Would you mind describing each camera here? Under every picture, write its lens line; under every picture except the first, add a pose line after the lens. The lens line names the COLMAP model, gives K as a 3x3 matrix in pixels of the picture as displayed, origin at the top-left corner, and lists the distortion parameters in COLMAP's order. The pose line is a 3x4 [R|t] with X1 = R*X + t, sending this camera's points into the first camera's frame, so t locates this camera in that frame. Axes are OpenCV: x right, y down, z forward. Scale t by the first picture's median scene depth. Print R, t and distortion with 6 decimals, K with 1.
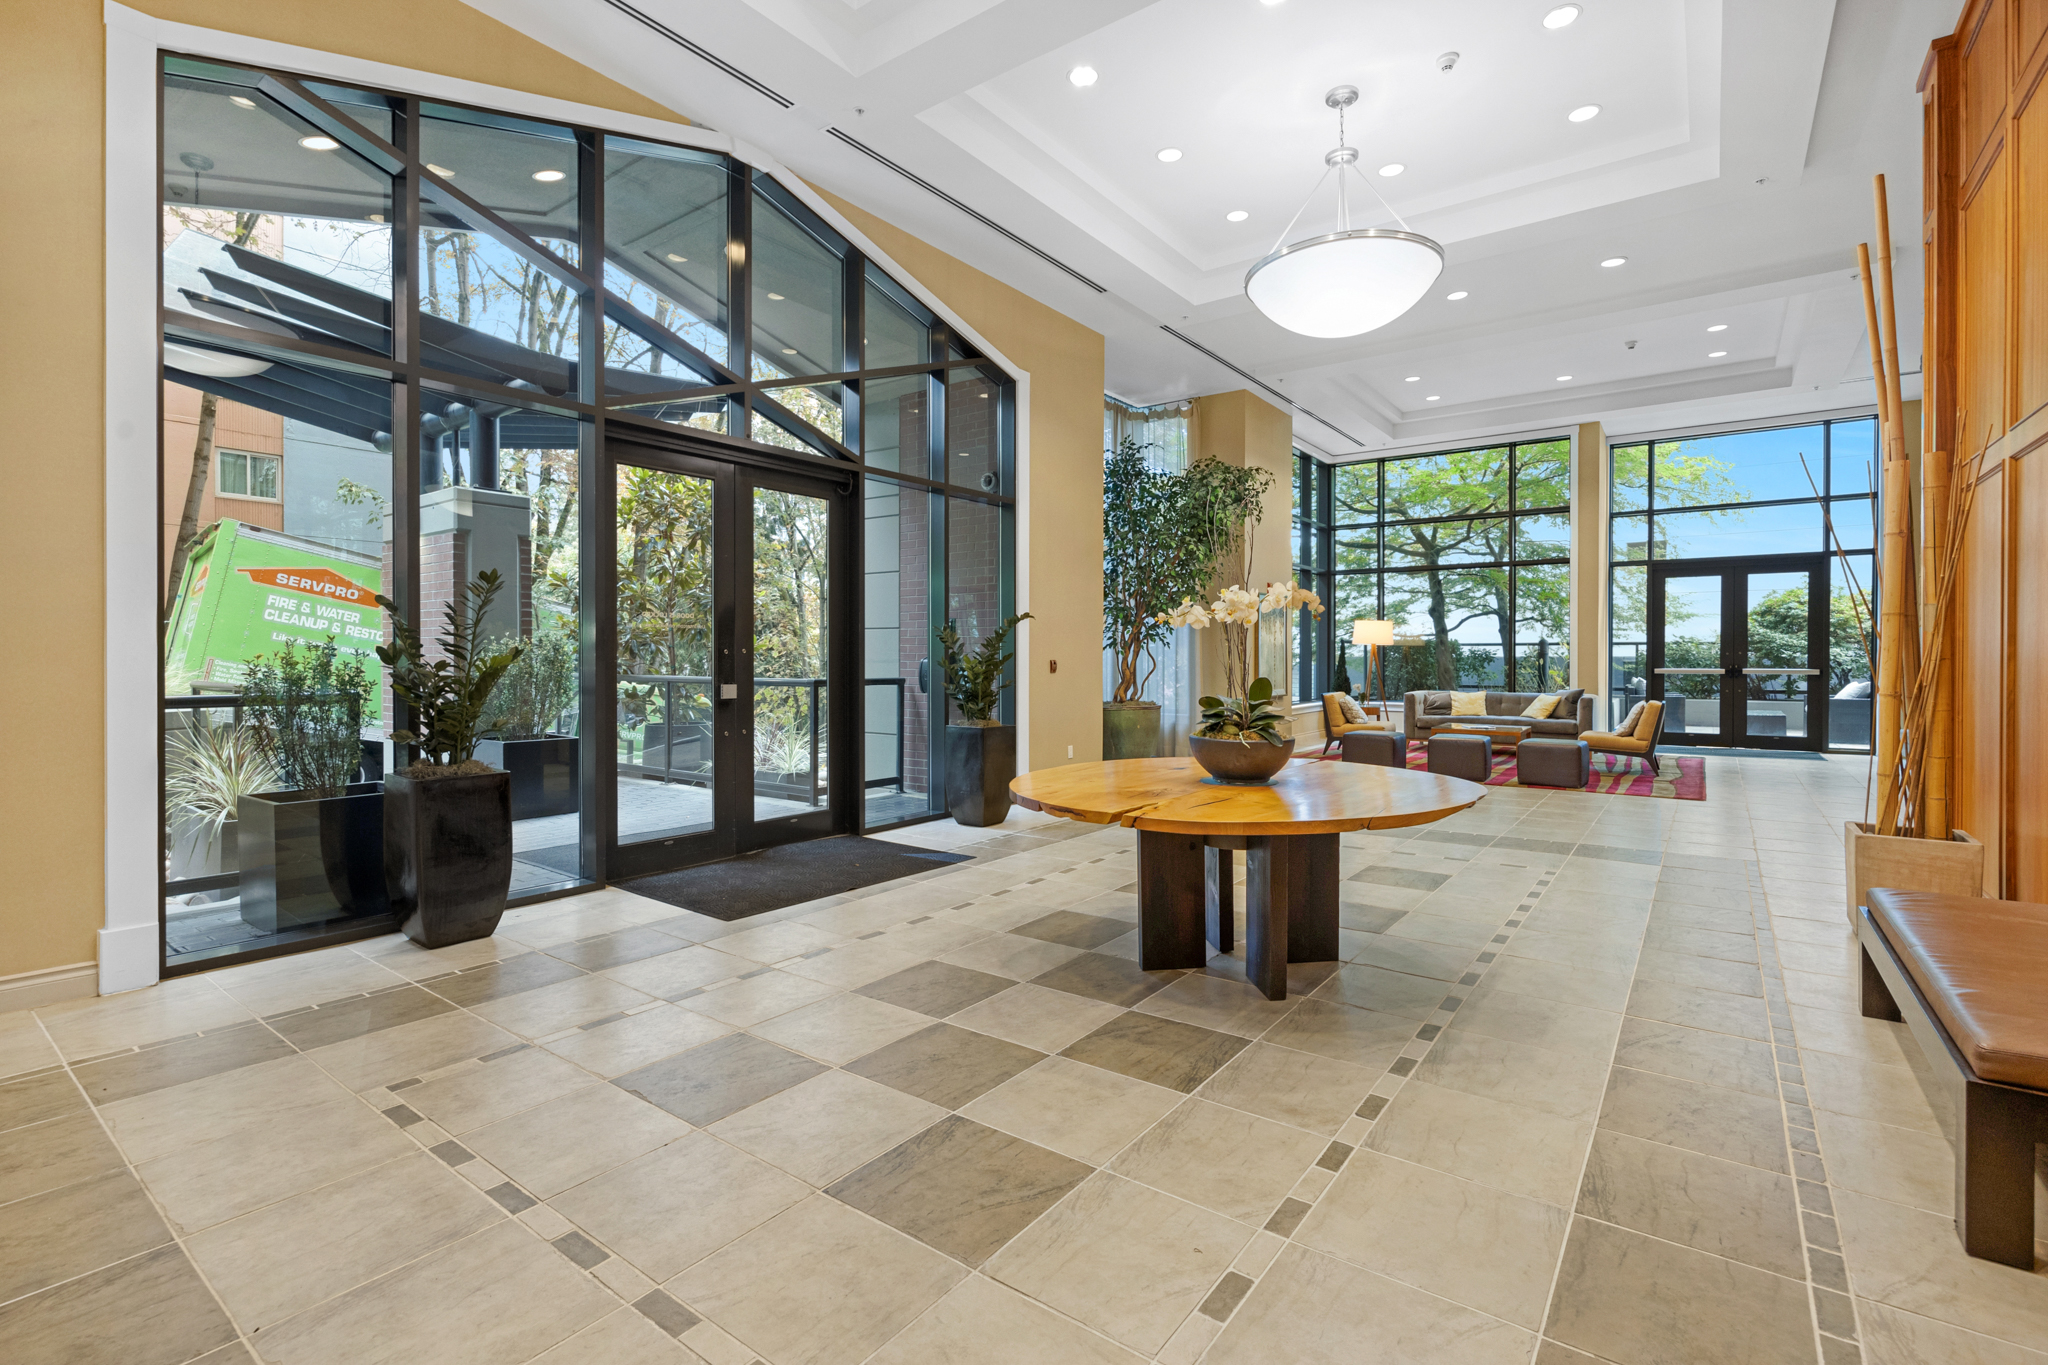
lens RADIAL K [[943.5, 0, 1024.0], [0, 943.5, 682.5], [0, 0, 1]] dist [-0.000609, -0.000090]
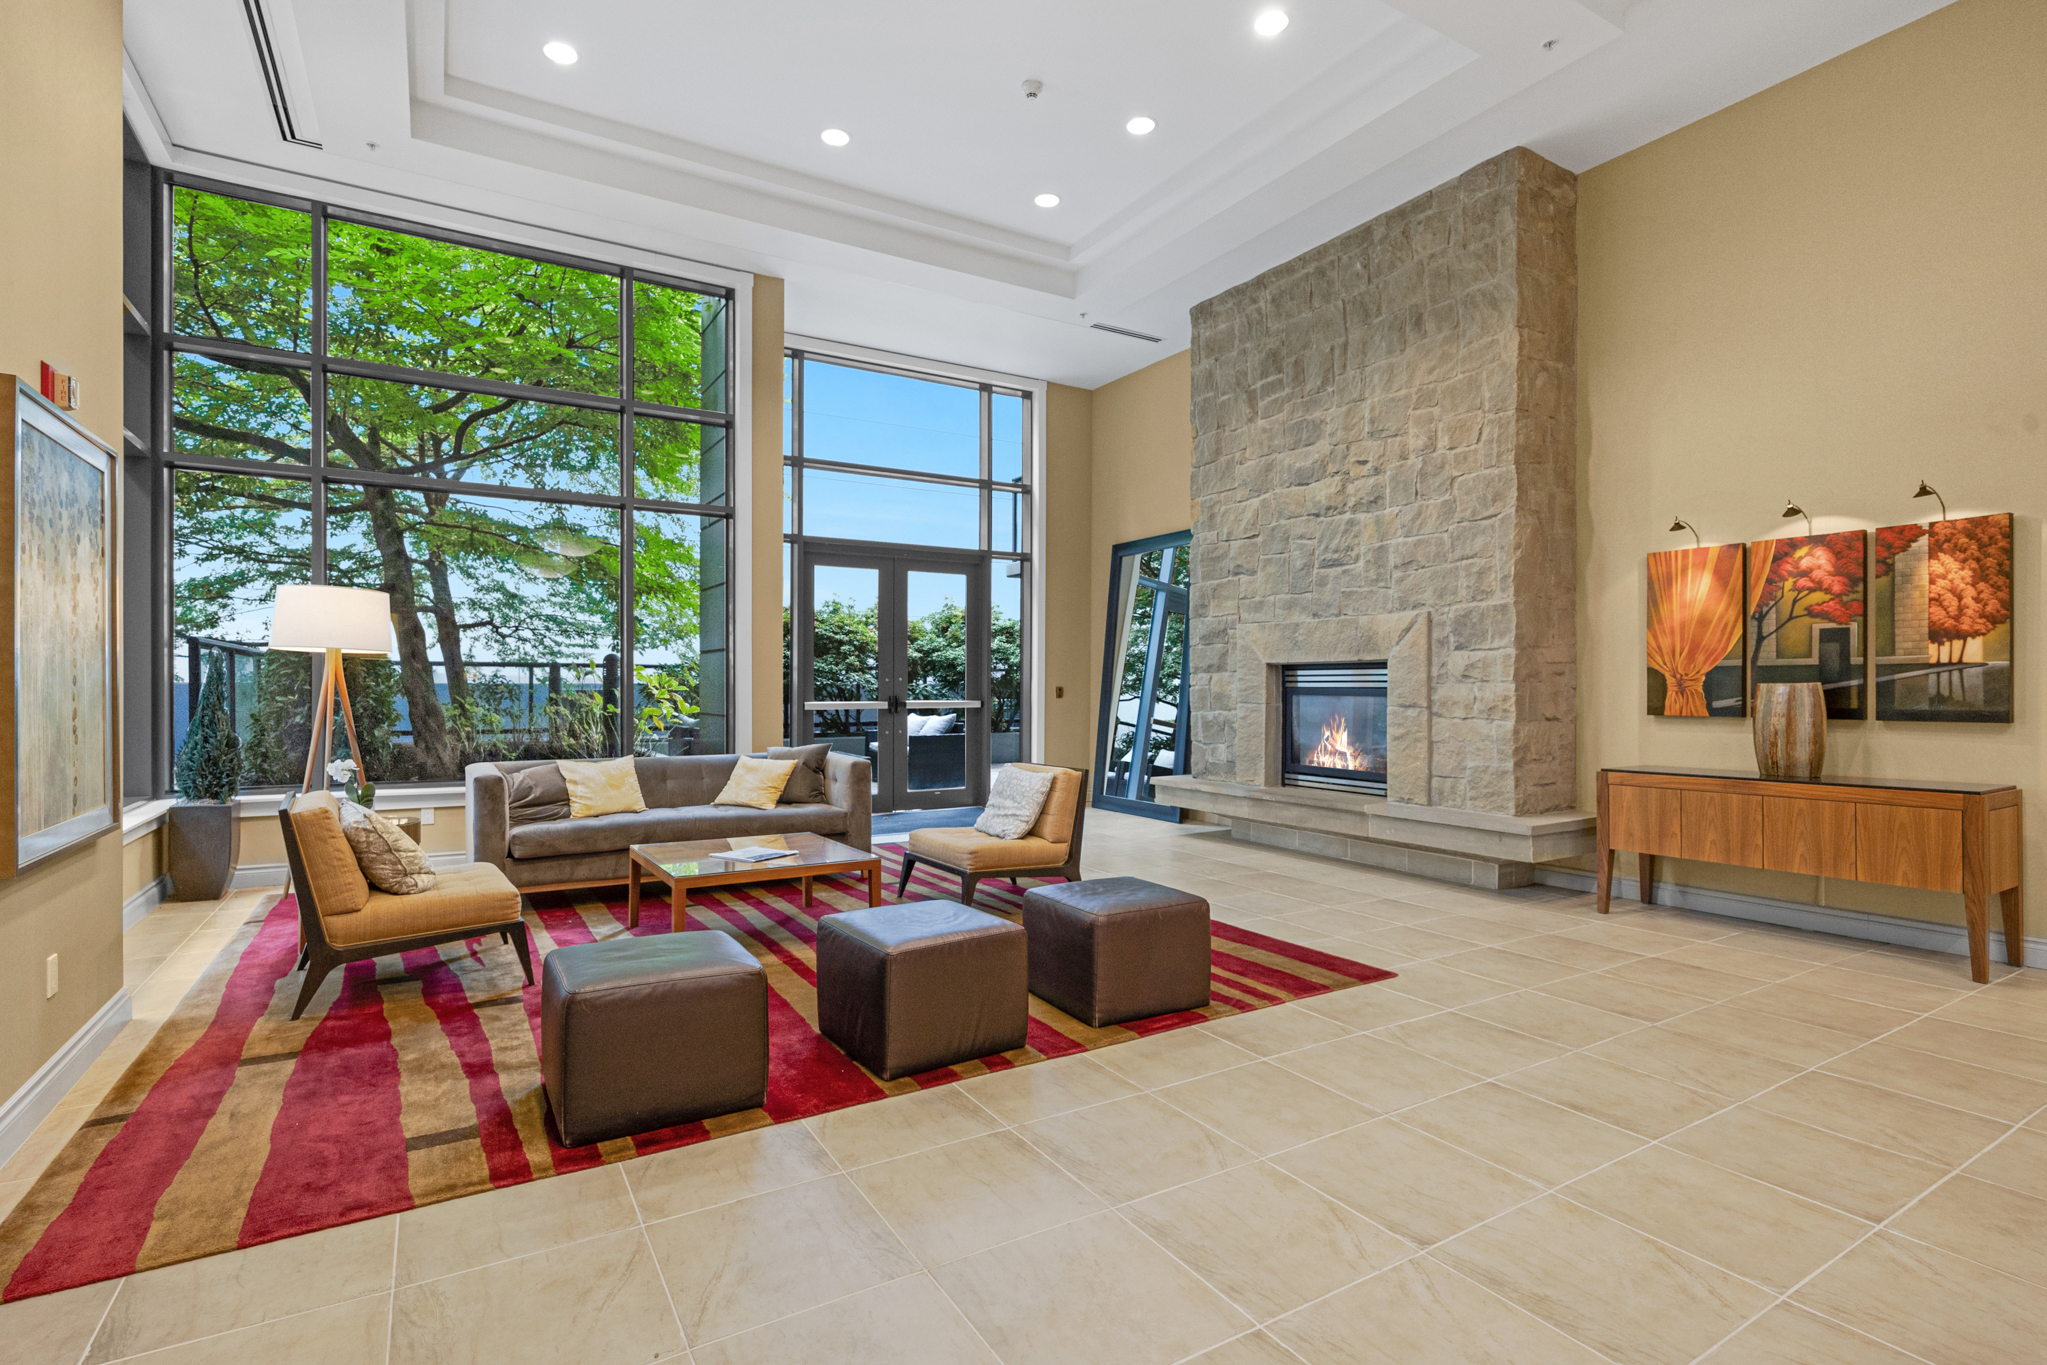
lens RADIAL K [[943.0, 0, 1023.5], [0, 943.0, 682.5], [0, 0, 1]] dist [-0.000609, -0.000090]
pose [[0.360117, 0.002960, 0.932903, 0.122273], [0.020674, 0.999724, -0.011152, -0.018706], [-0.932678, 0.023303, 0.359956, 0.658364]]
